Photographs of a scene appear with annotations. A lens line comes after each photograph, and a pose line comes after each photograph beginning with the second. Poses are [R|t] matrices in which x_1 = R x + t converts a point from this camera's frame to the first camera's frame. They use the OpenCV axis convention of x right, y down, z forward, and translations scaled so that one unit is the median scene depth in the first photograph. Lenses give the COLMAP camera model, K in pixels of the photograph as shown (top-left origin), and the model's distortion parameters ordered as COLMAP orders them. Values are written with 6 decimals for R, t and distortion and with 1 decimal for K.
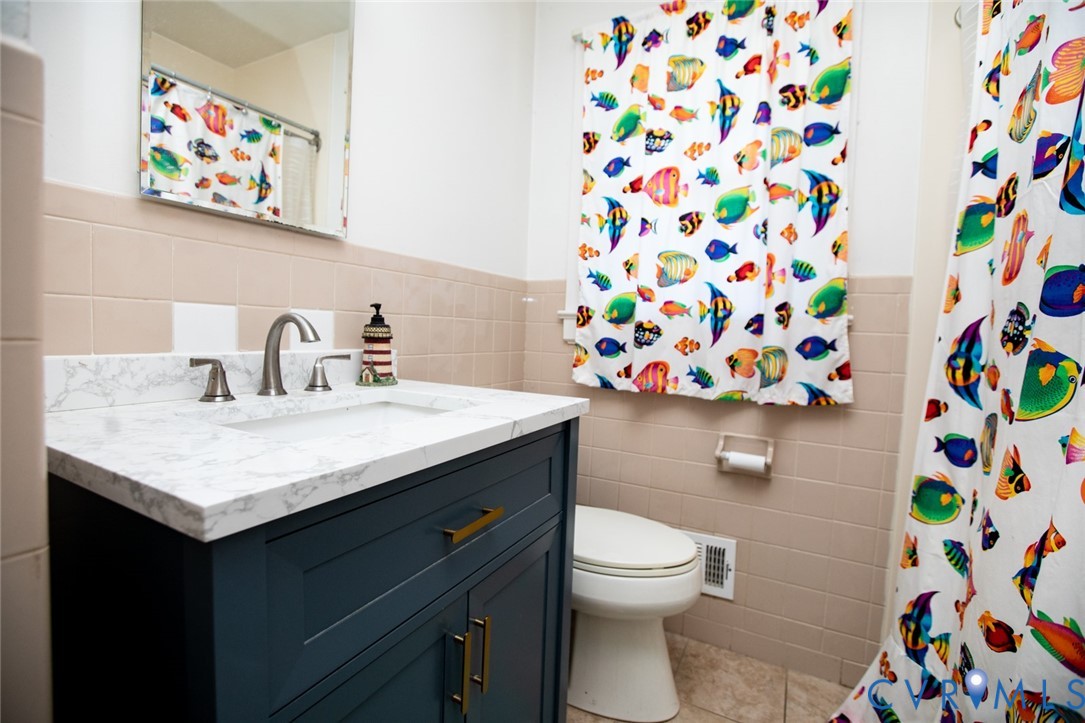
lens RADIAL K [[500.7, 0, 525.5], [0, 500.7, 360.5], [0, 0, 1]] dist [-0.022566, -0.000182]
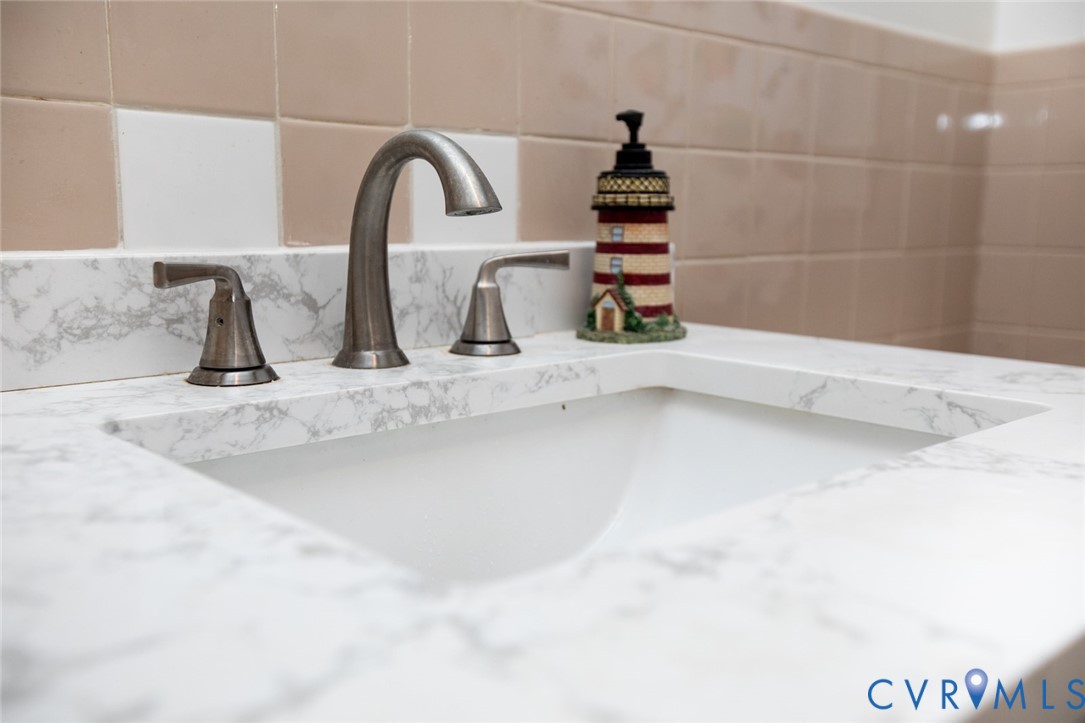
lens RADIAL K [[1064.4, 0, 542.5], [0, 1064.4, 361.5], [0, 0, 1]] dist [0.021207, 0.008752]
pose [[0.953625, 0.020340, -0.300309, -0.149912], [0.003281, 0.996953, 0.077941, 0.005742], [0.300979, -0.075311, 0.950652, 0.287673]]
